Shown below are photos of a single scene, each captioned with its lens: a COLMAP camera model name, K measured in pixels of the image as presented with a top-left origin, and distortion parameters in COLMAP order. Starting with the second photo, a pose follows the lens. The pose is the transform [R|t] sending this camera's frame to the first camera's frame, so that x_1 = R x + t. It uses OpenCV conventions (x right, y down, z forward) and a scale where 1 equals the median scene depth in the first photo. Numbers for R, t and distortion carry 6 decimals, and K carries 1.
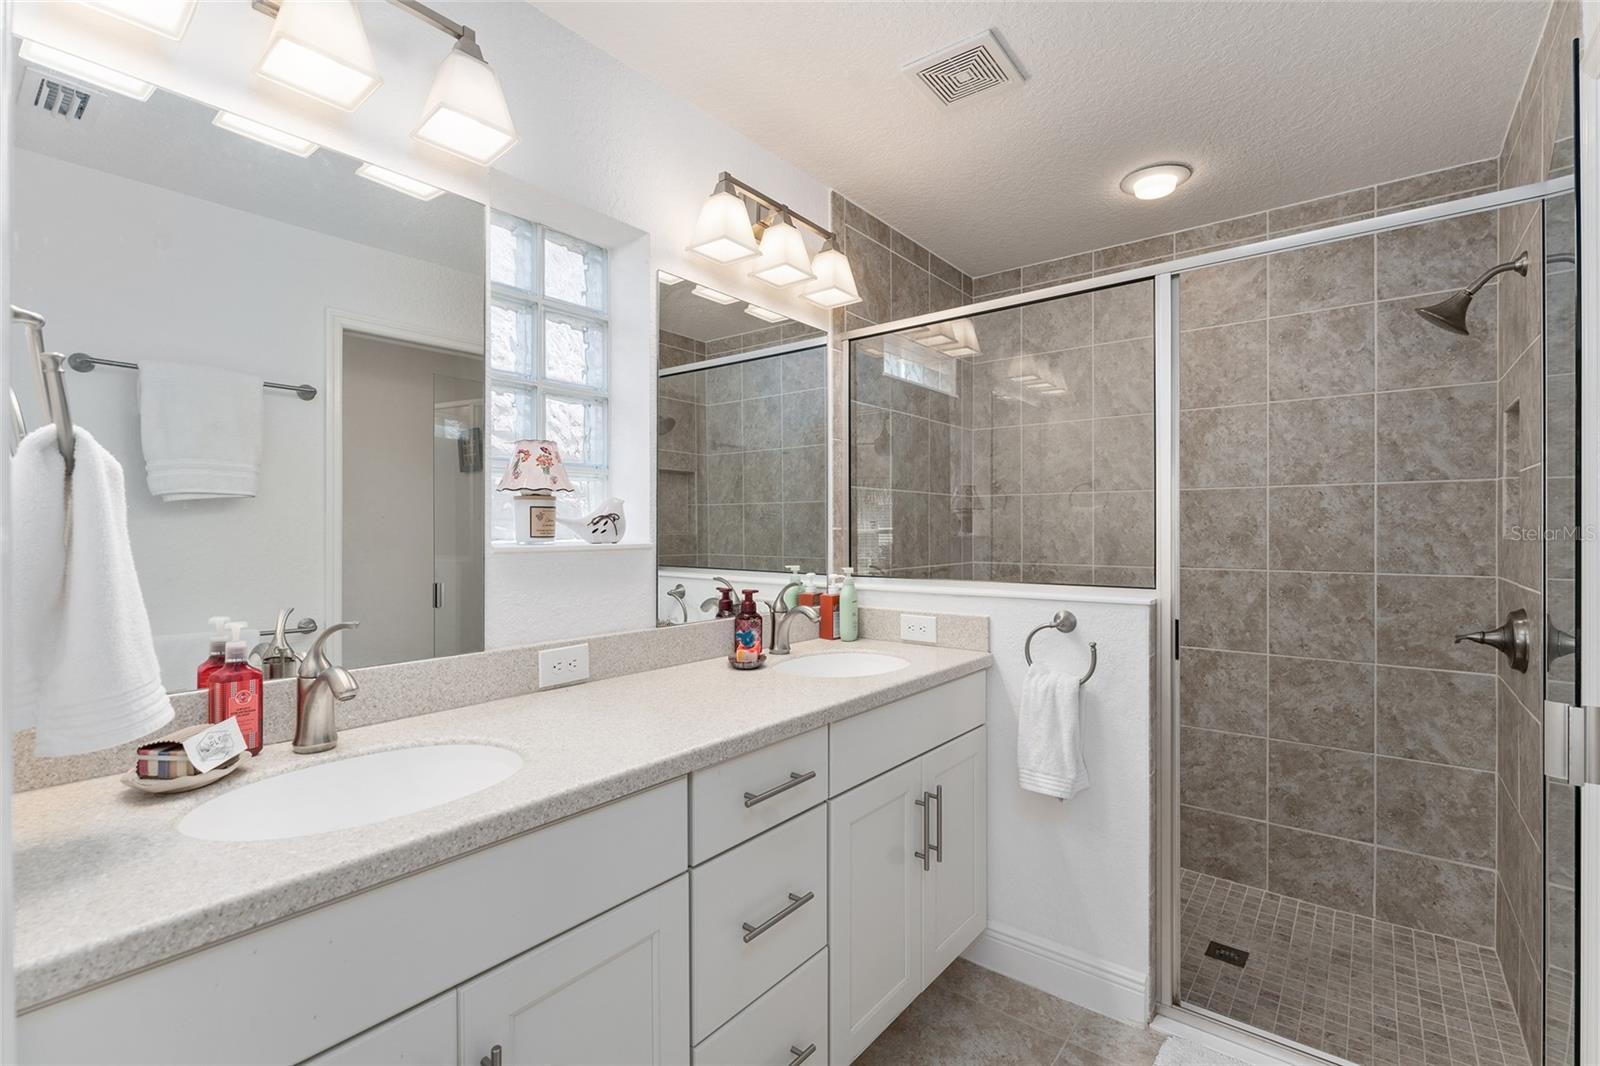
lens RADIAL K [[718.8, 0, 797.1], [0, 718.8, 532.2], [0, 0, 1]] dist [0.001728, 0.000204]
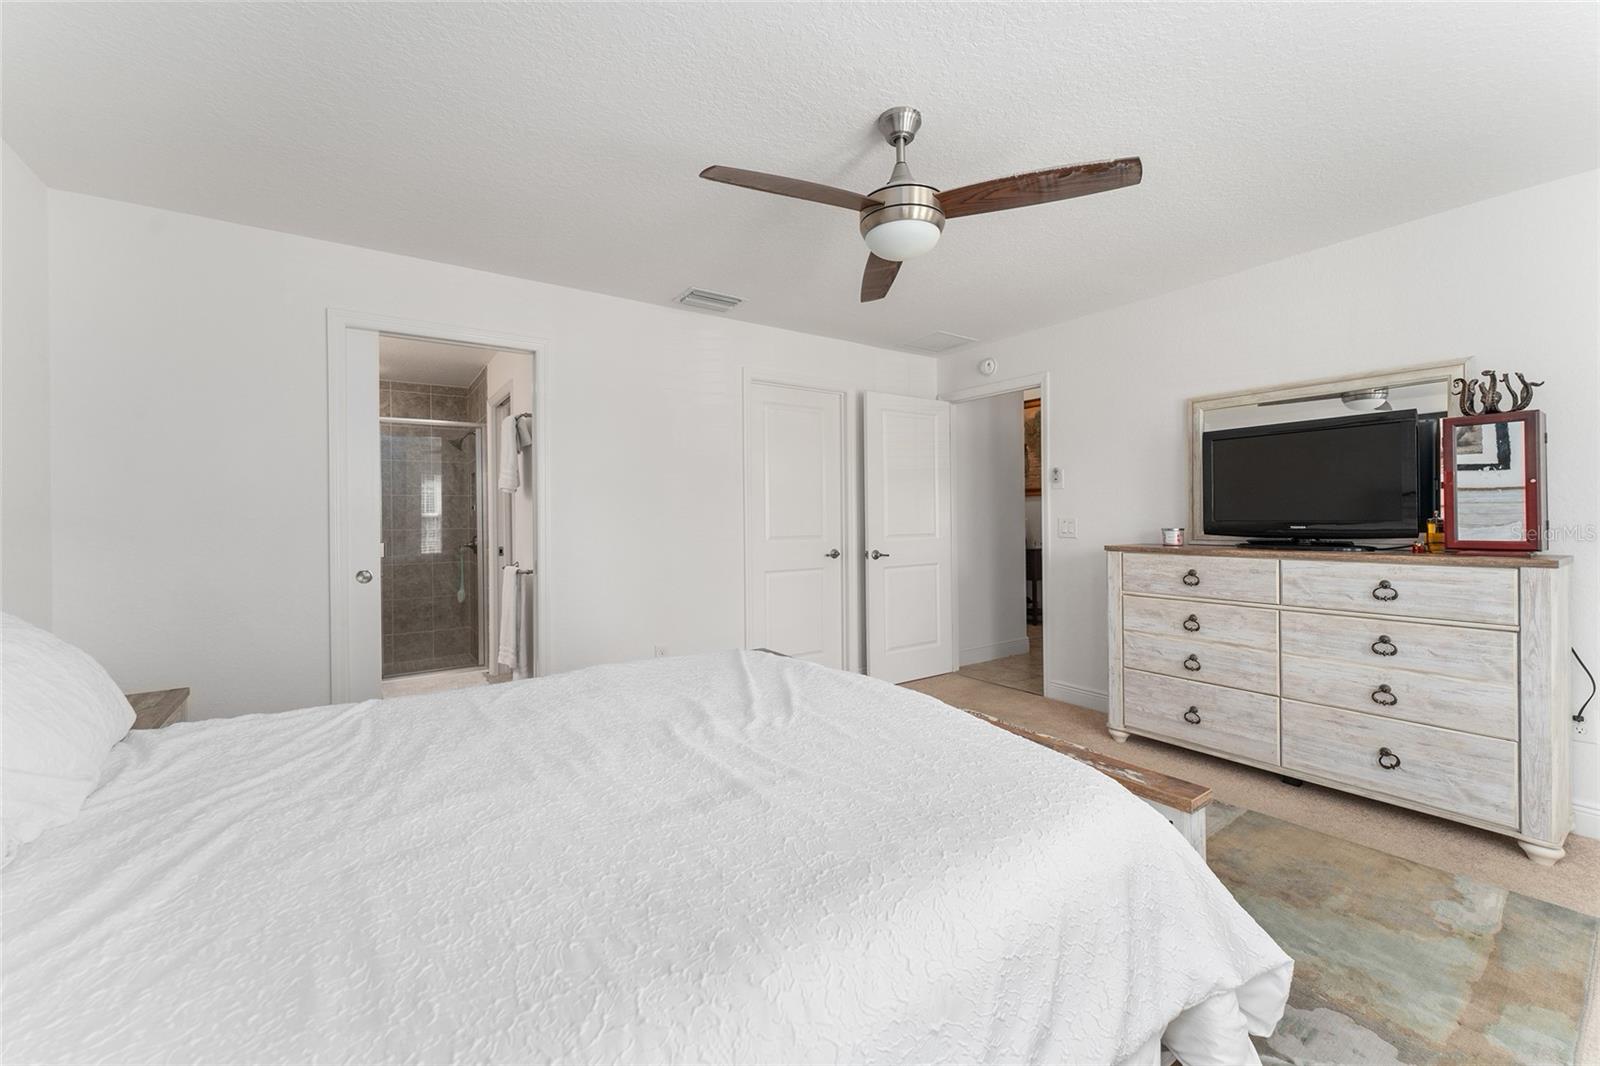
lens RADIAL K [[638.0, 0, 797.2], [0, 638.0, 523.2], [0, 0, 1]] dist [-0.009841, 0.001981]
pose [[0.305016, -0.002187, 0.952345, -0.988150], [0.003493, 0.999993, 0.001177, 0.035456], [-0.952341, 0.002967, 0.305022, -0.966443]]
